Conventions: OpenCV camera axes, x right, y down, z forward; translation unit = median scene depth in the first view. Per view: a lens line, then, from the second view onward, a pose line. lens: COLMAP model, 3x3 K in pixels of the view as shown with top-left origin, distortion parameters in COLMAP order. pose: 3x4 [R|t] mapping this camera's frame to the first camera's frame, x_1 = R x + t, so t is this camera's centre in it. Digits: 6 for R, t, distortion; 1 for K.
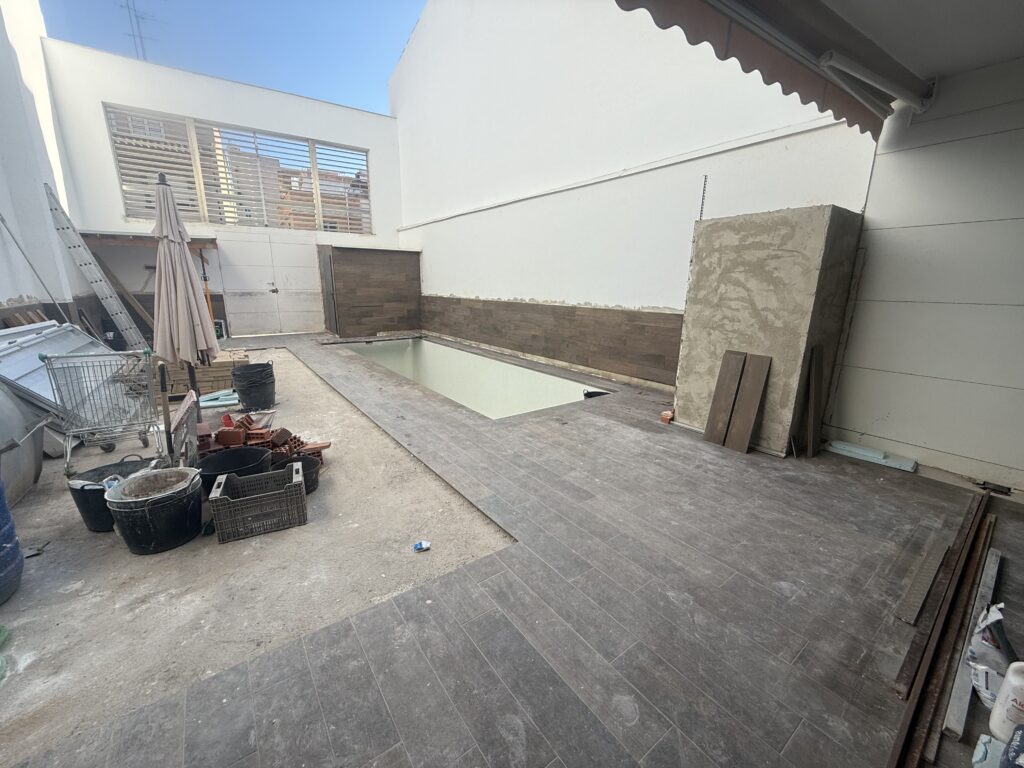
lens RADIAL K [[409.6, 0, 511.2], [0, 409.6, 385.0], [0, 0, 1]] dist [-0.001072, 0.000090]
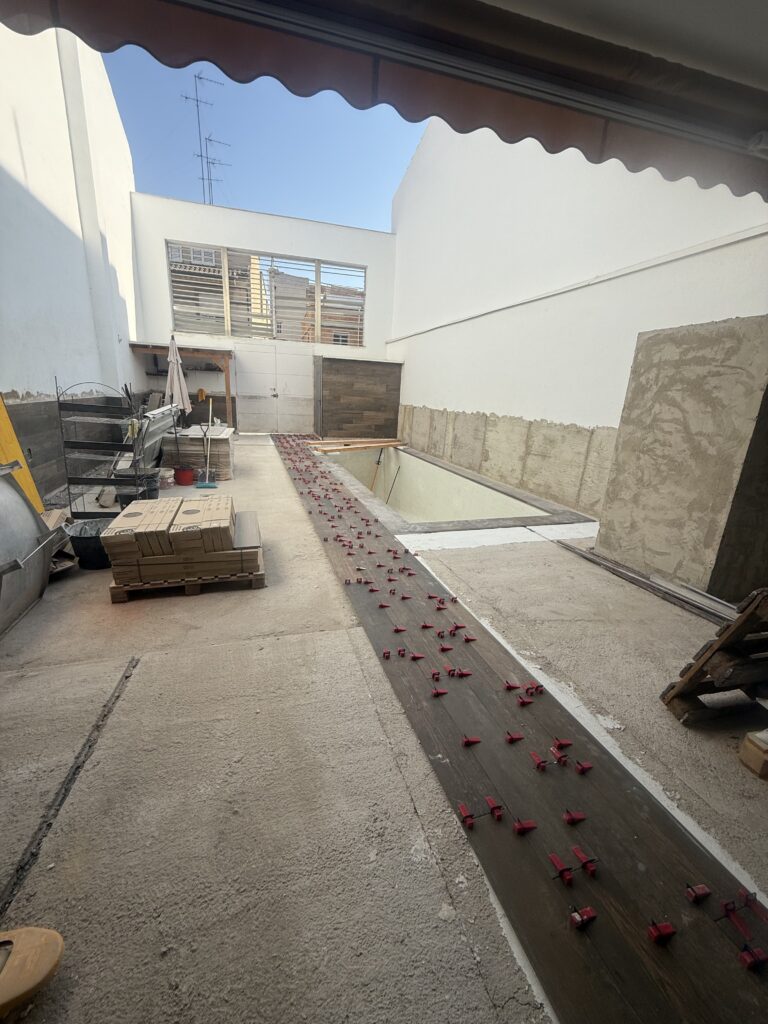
lens RADIAL K [[409.6, 0, 383.9], [0, 409.6, 506.9], [0, 0, 1]] dist [-0.001072, 0.000090]
pose [[0.951018, 0.116977, -0.286147, 0.228154], [-0.111515, 0.993133, 0.035372, 0.014211], [0.288320, -0.001729, 0.957533, -0.034091]]
